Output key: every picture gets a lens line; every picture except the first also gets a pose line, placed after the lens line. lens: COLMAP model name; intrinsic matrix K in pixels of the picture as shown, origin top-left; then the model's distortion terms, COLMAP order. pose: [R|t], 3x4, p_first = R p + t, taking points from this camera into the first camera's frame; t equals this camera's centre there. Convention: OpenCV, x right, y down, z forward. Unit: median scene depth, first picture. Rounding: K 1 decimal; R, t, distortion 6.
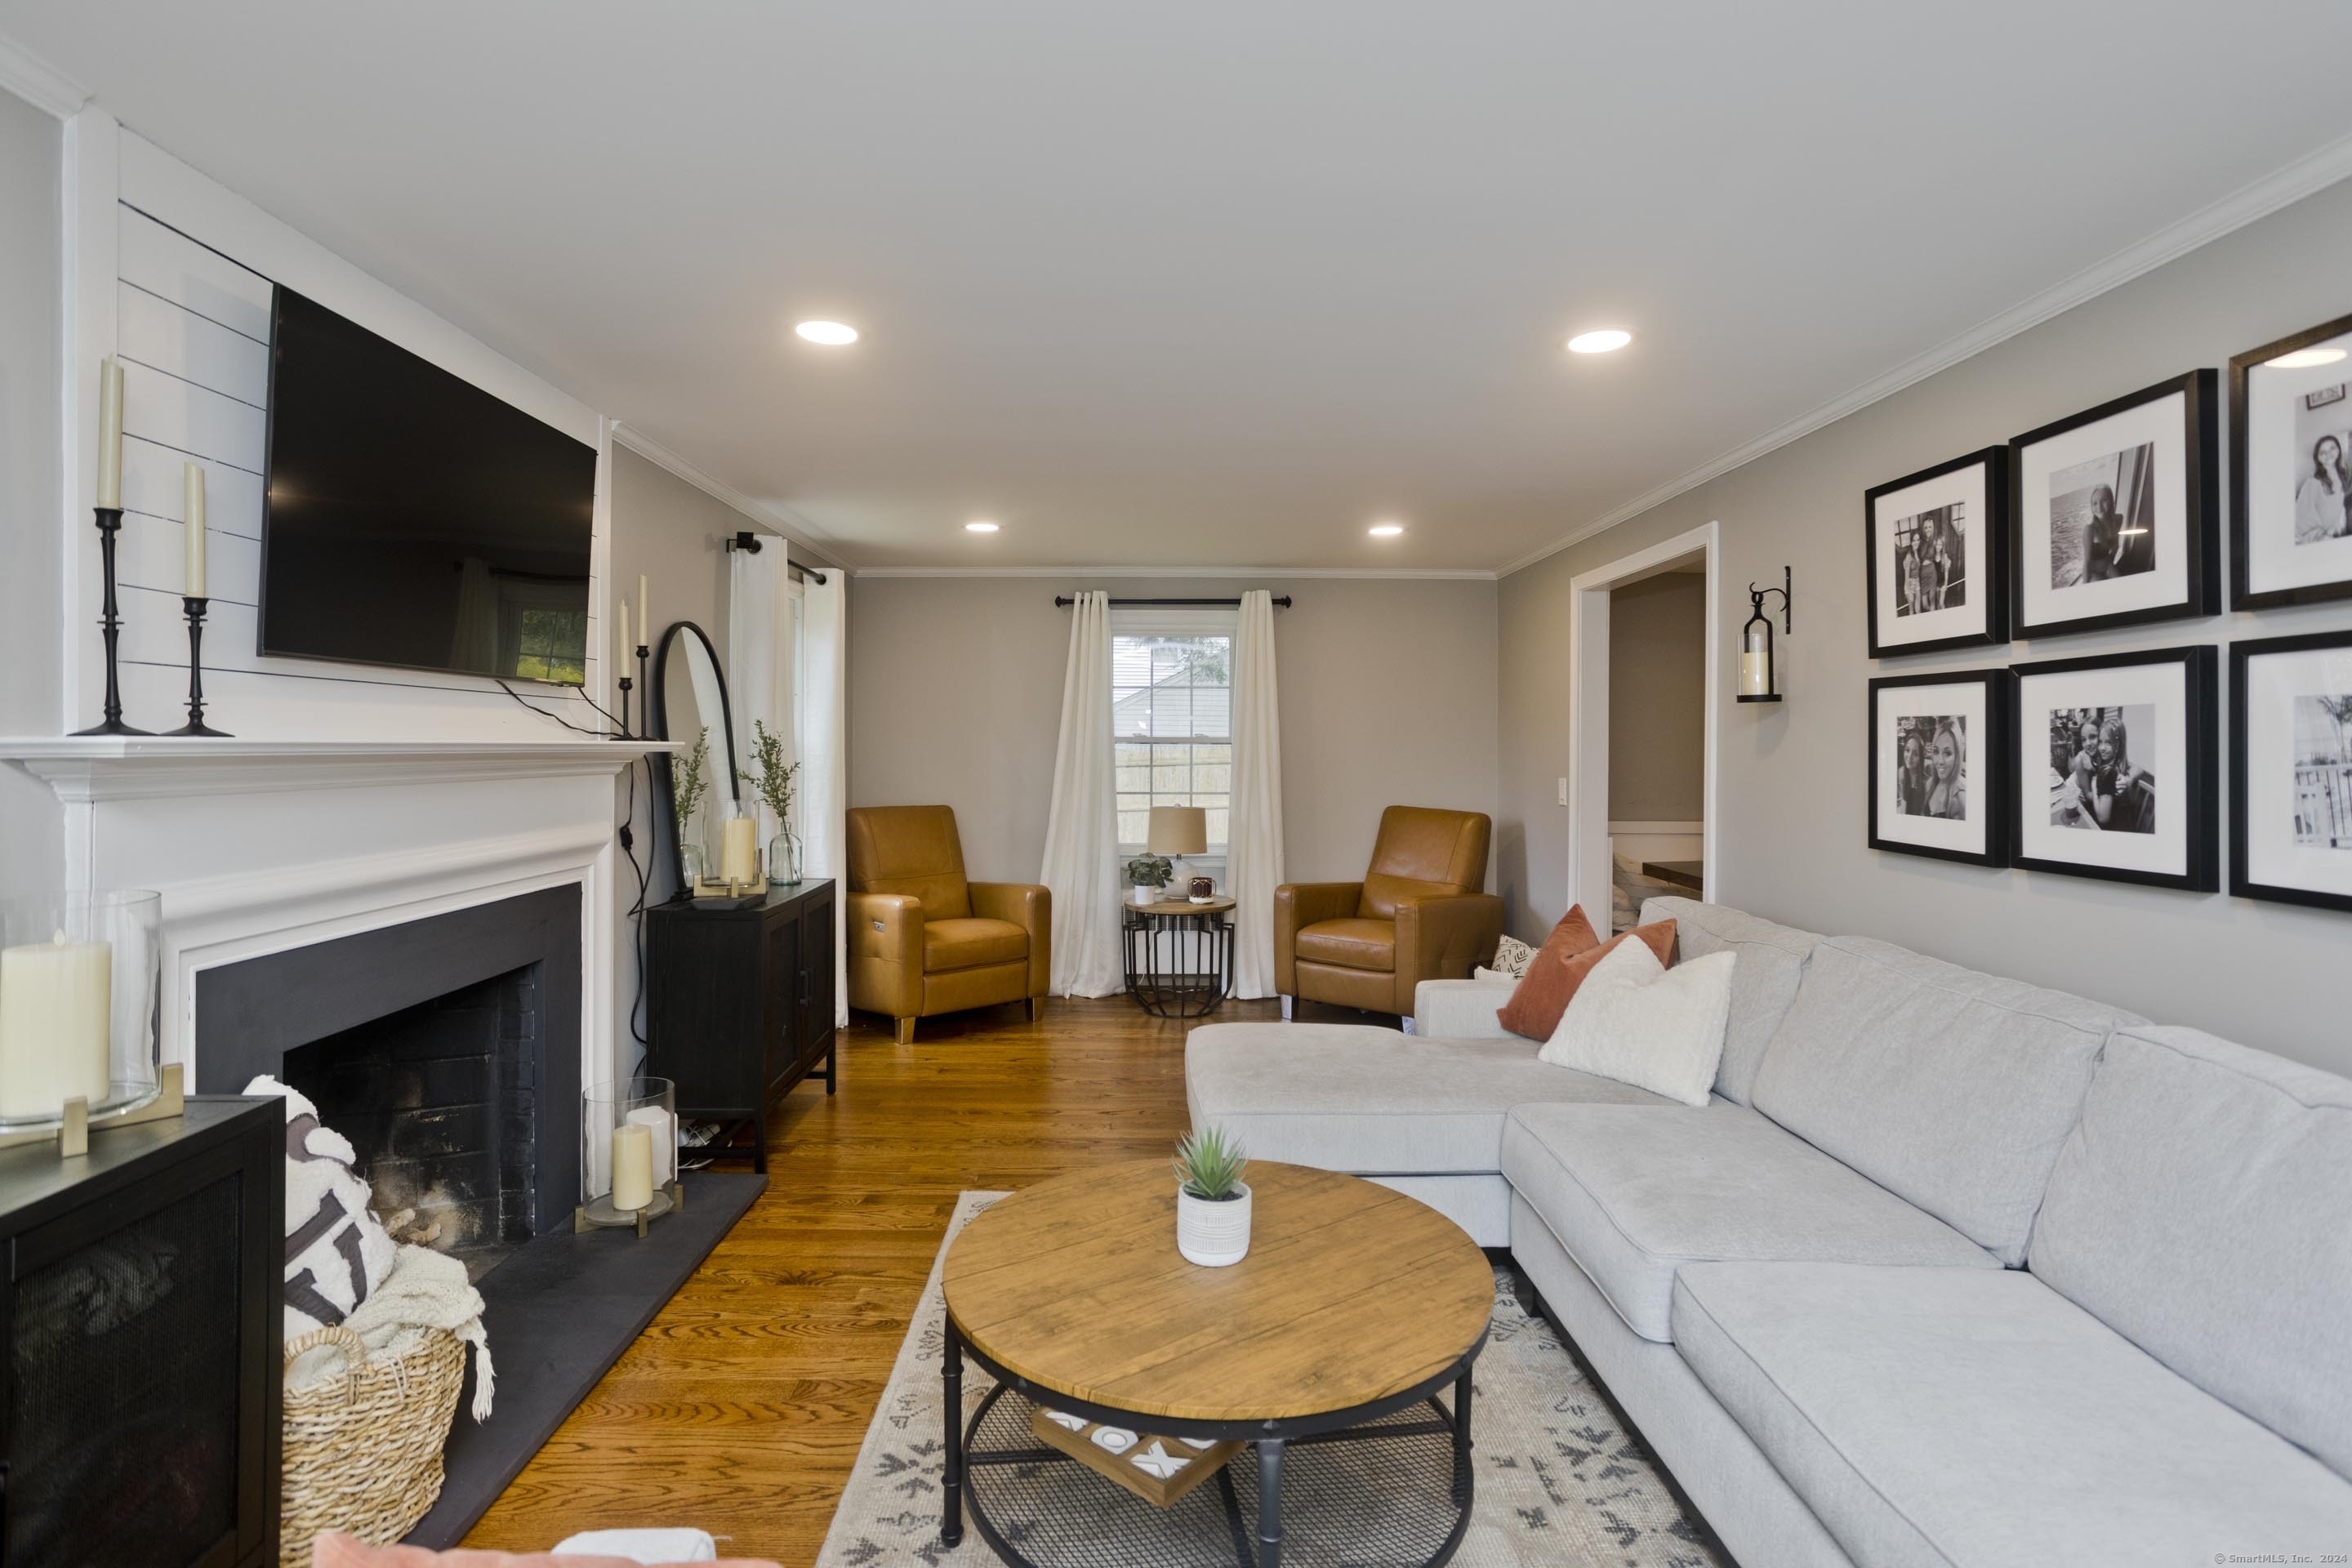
lens RADIAL K [[1140.0, 0, 1181.8], [0, 1140.0, 742.7], [0, 0, 1]] dist [-0.053470, 0.034061]
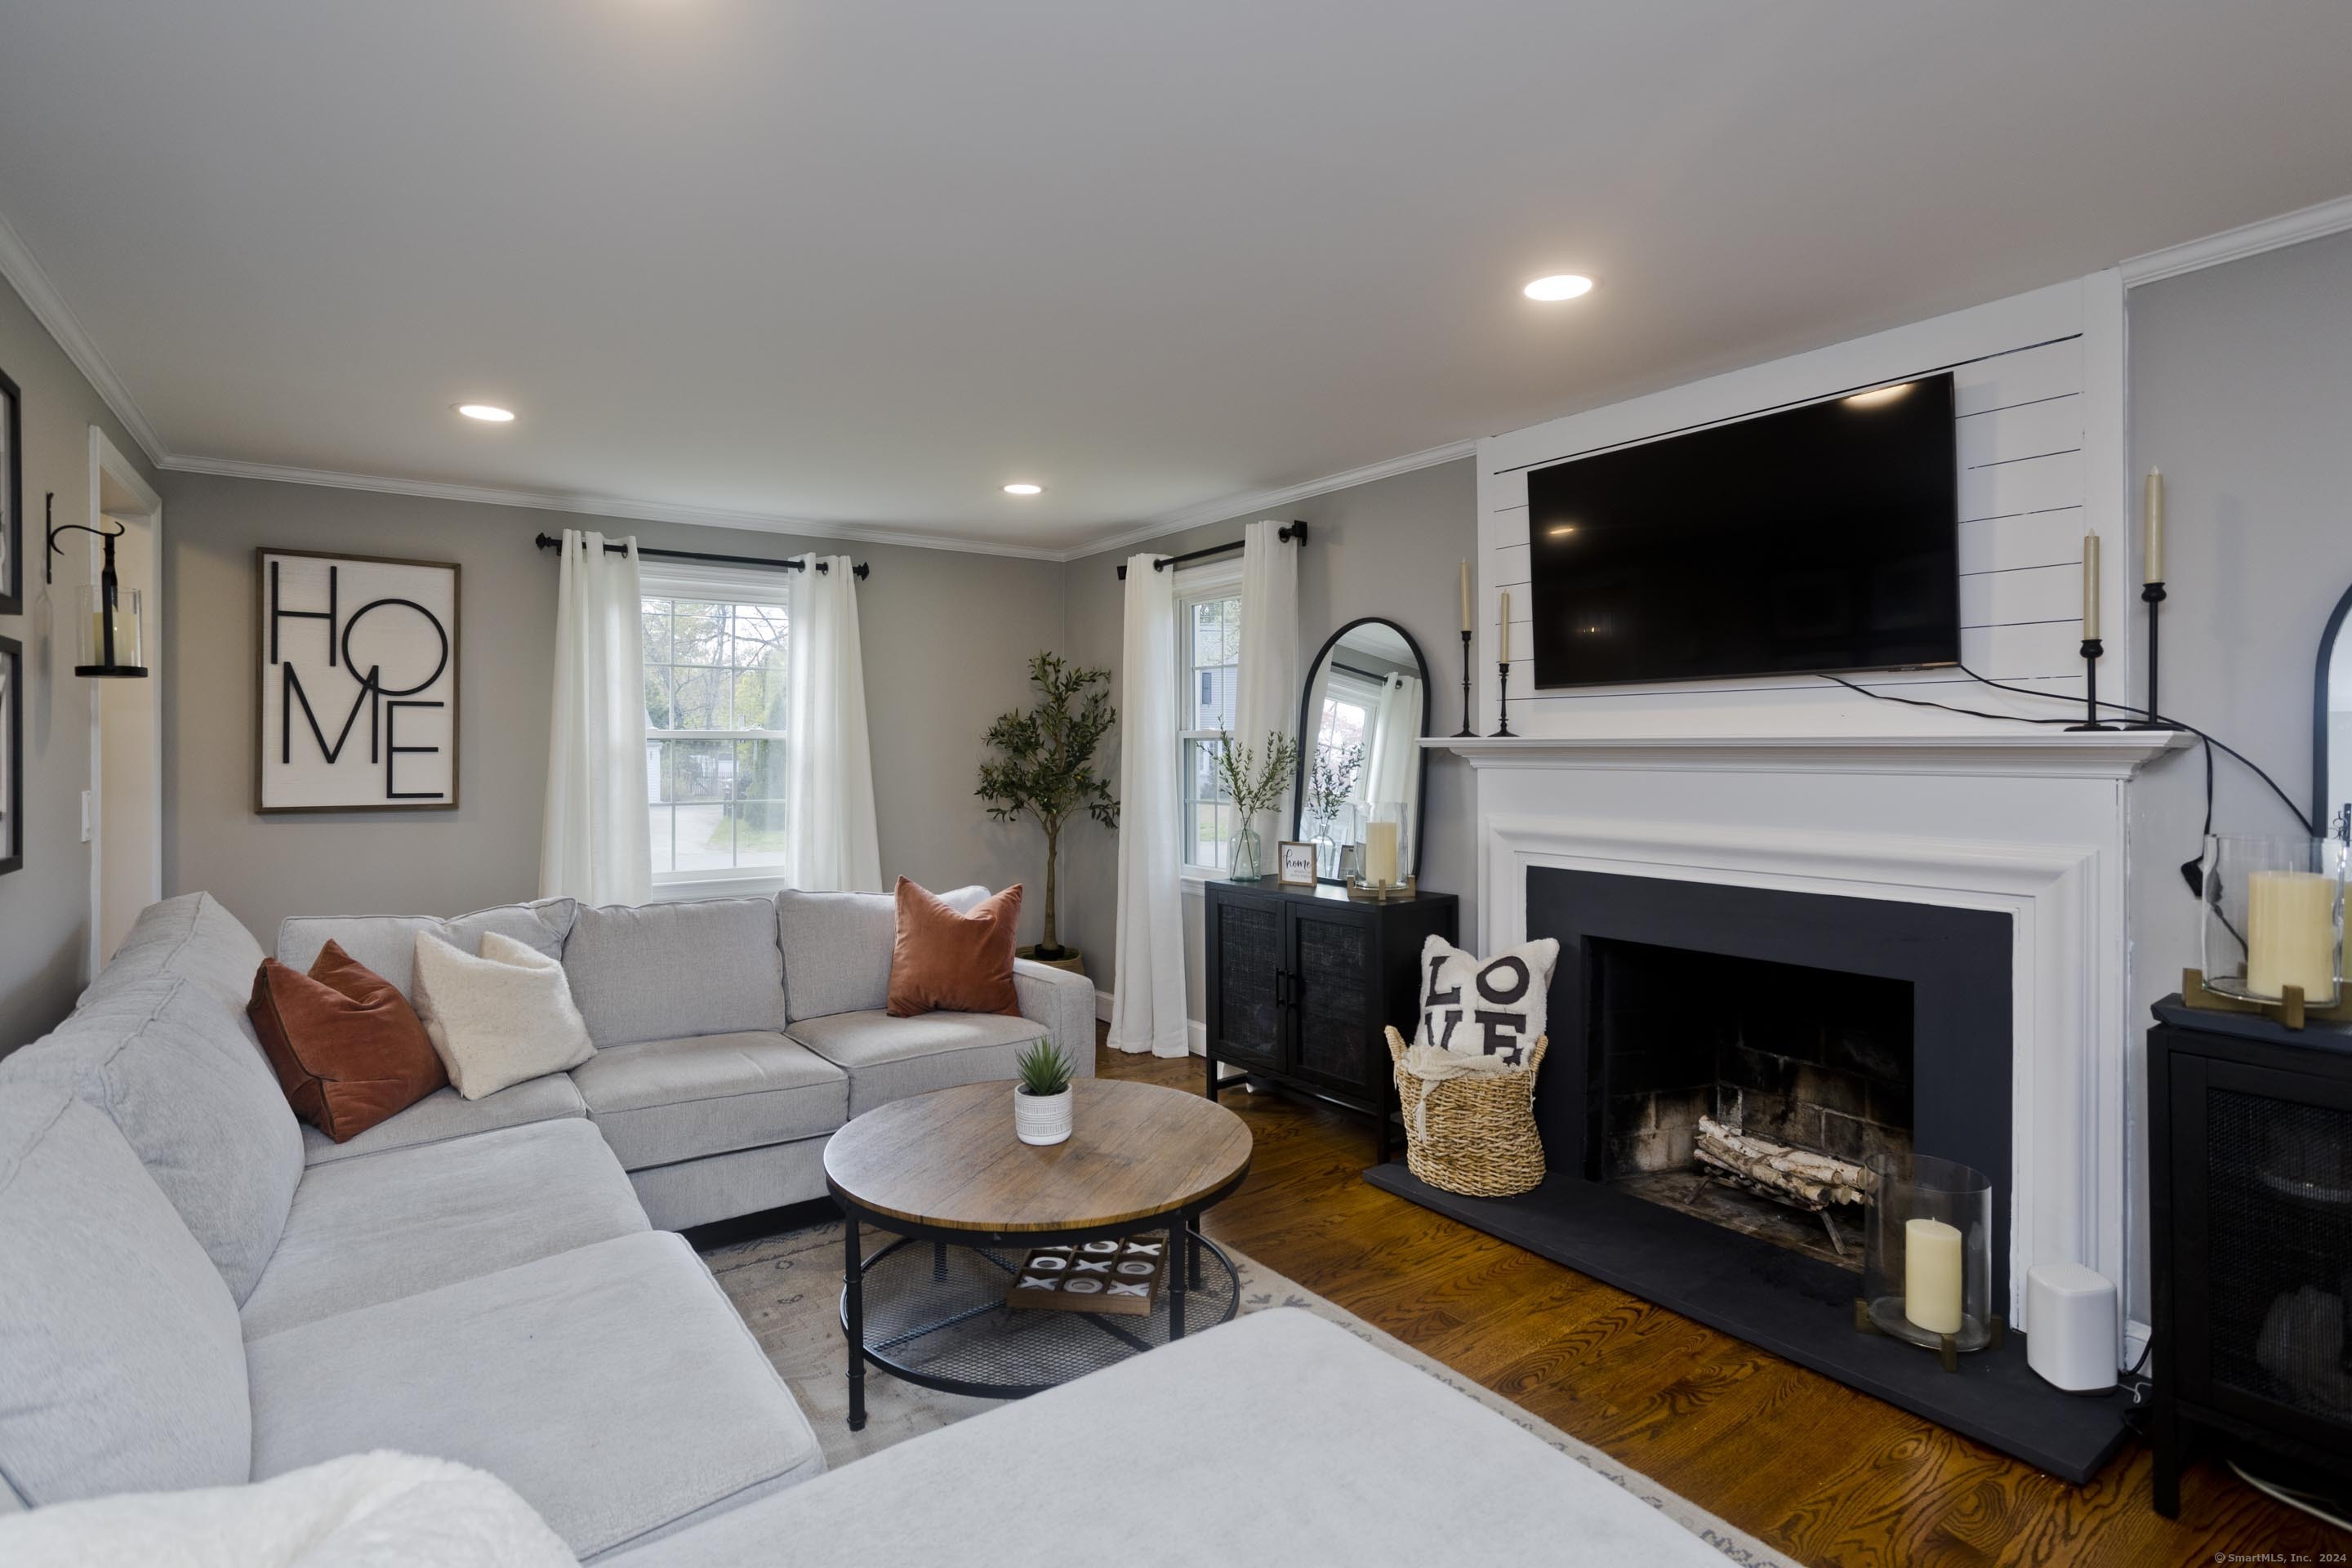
lens RADIAL K [[1140.0, 0, 1181.8], [0, 1140.0, 742.7], [0, 0, 1]] dist [-0.053470, 0.034061]
pose [[-0.827458, -0.000568, -0.561528, 0.401414], [0.004047, 0.999967, -0.006975, 0.009405], [0.561514, -0.008044, -0.827428, 1.415389]]
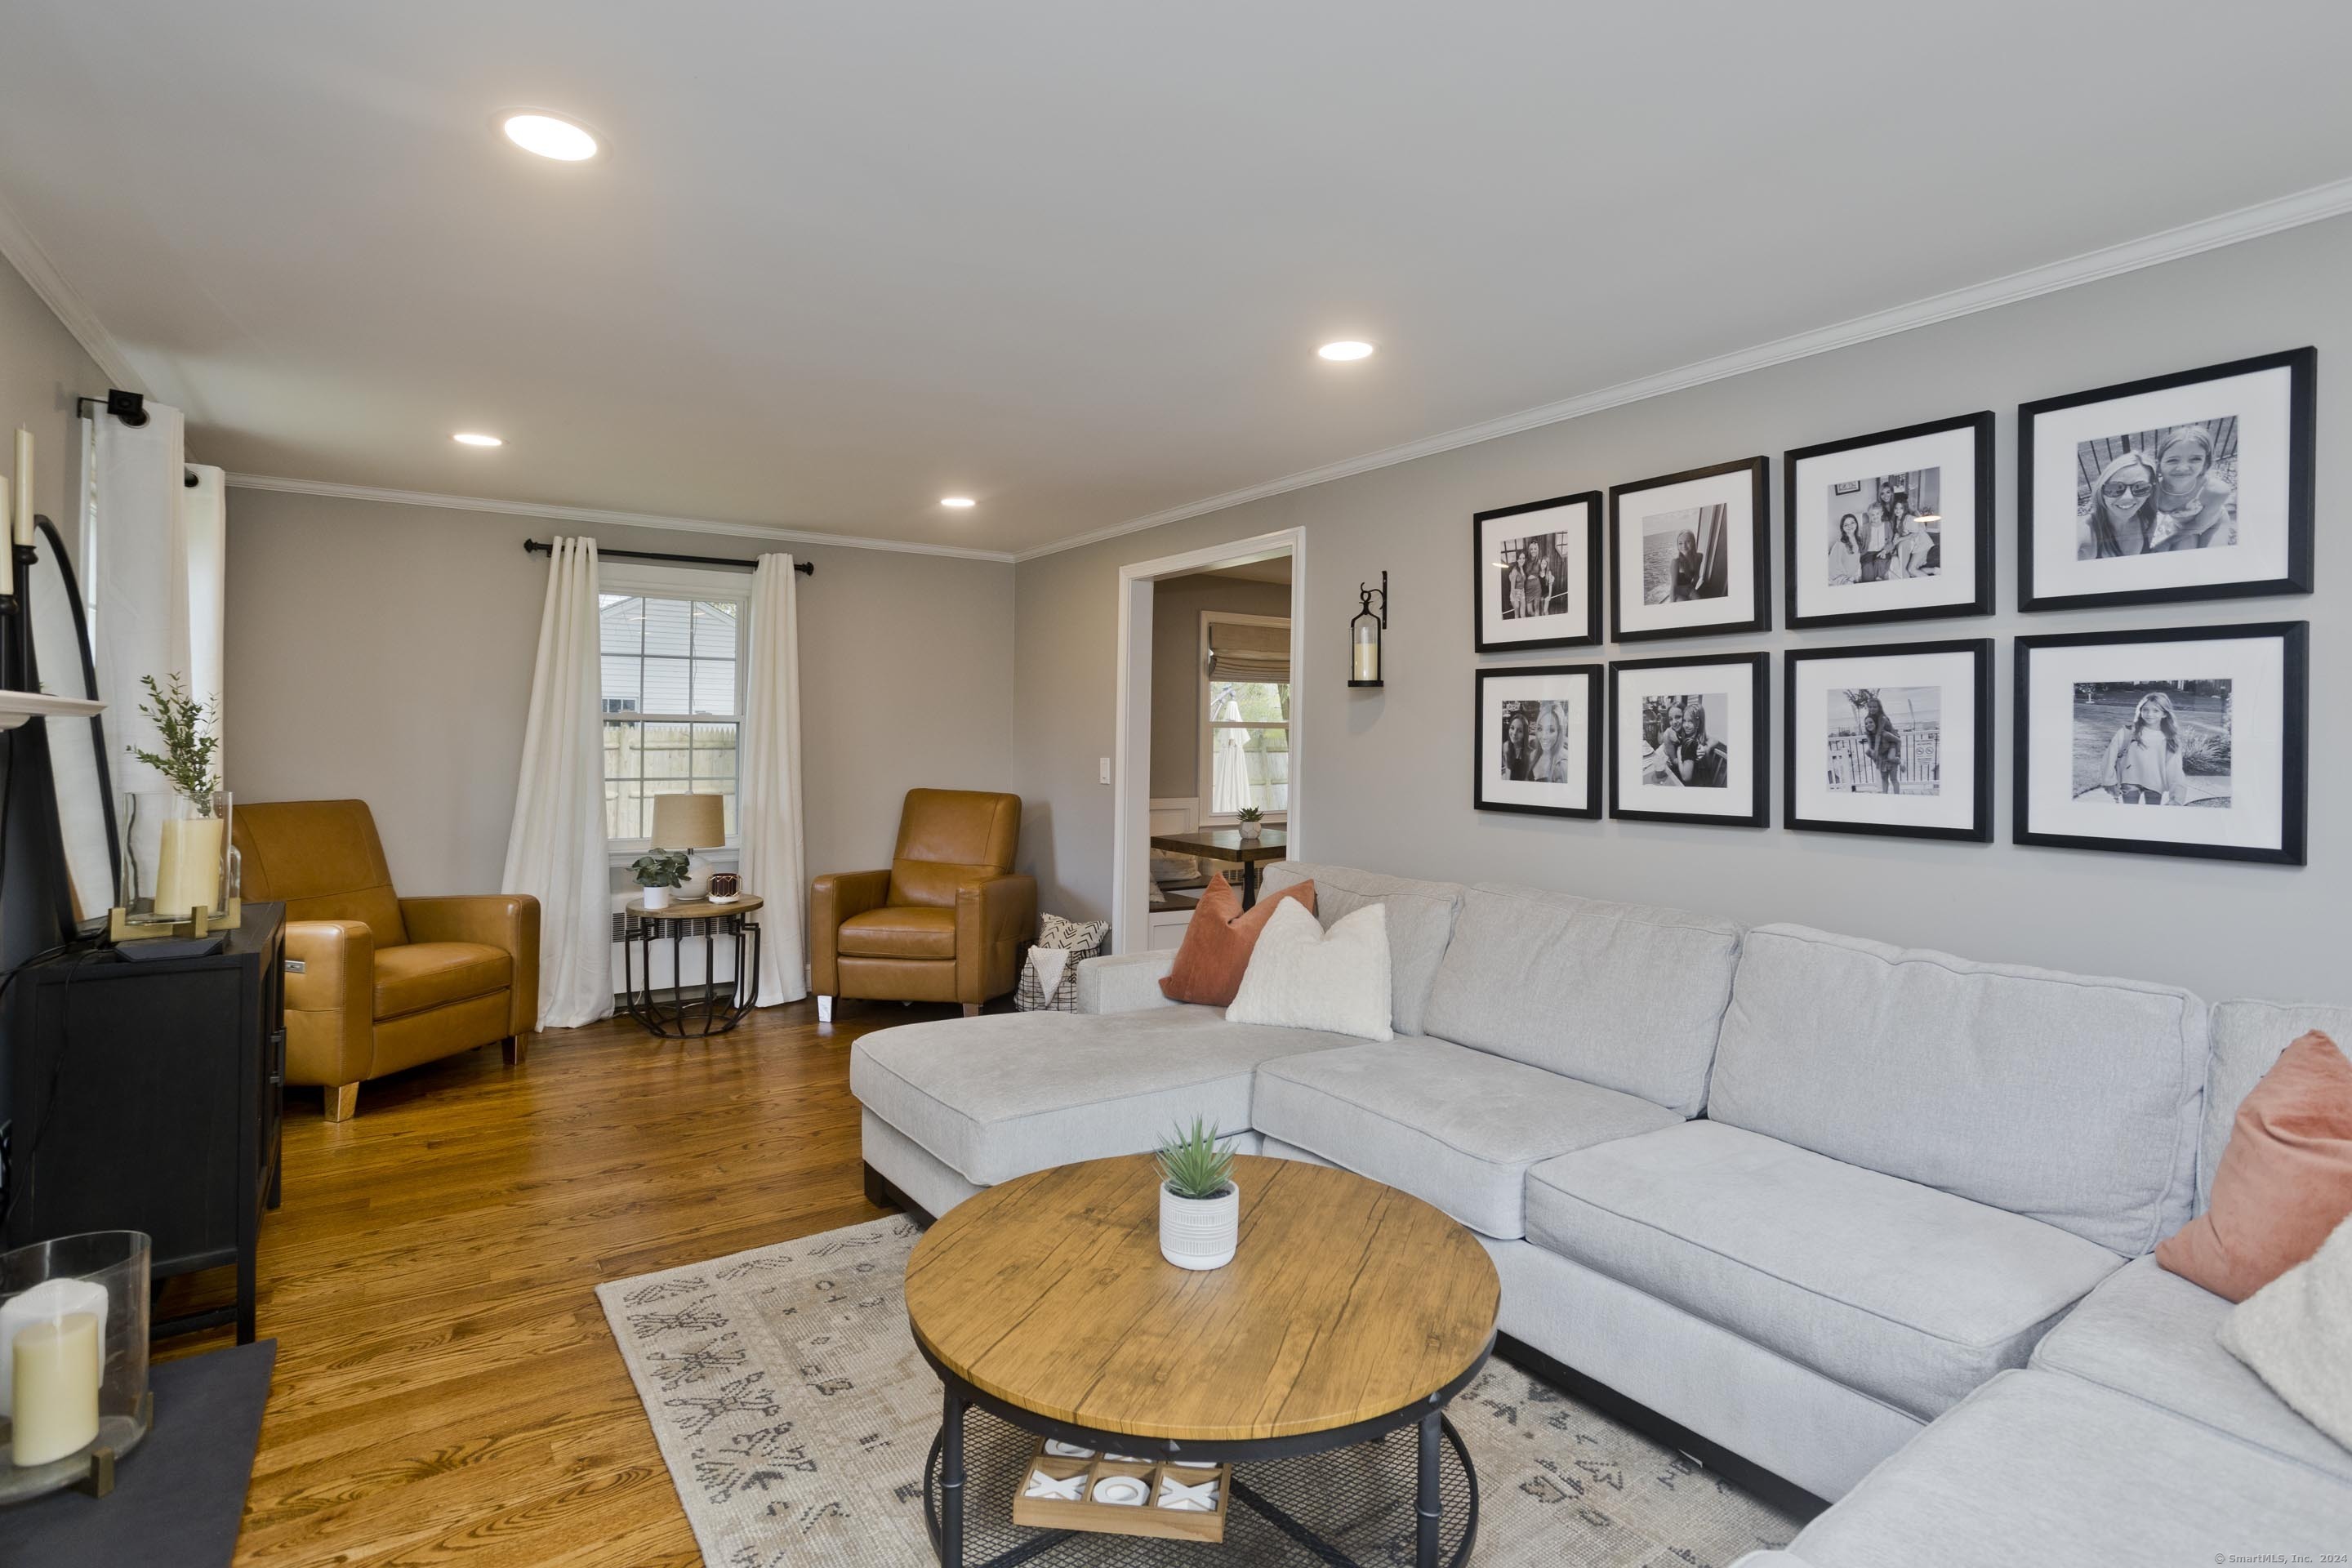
lens RADIAL K [[1141.0, 0, 1180.4], [0, 1141.0, 726.0], [0, 0, 1]] dist [-0.053881, 0.033631]
pose [[0.836528, 0.007781, 0.547868, -0.329857], [-0.006314, 0.999970, -0.004562, 0.011920], [-0.547887, 0.000357, 0.836552, 0.149767]]
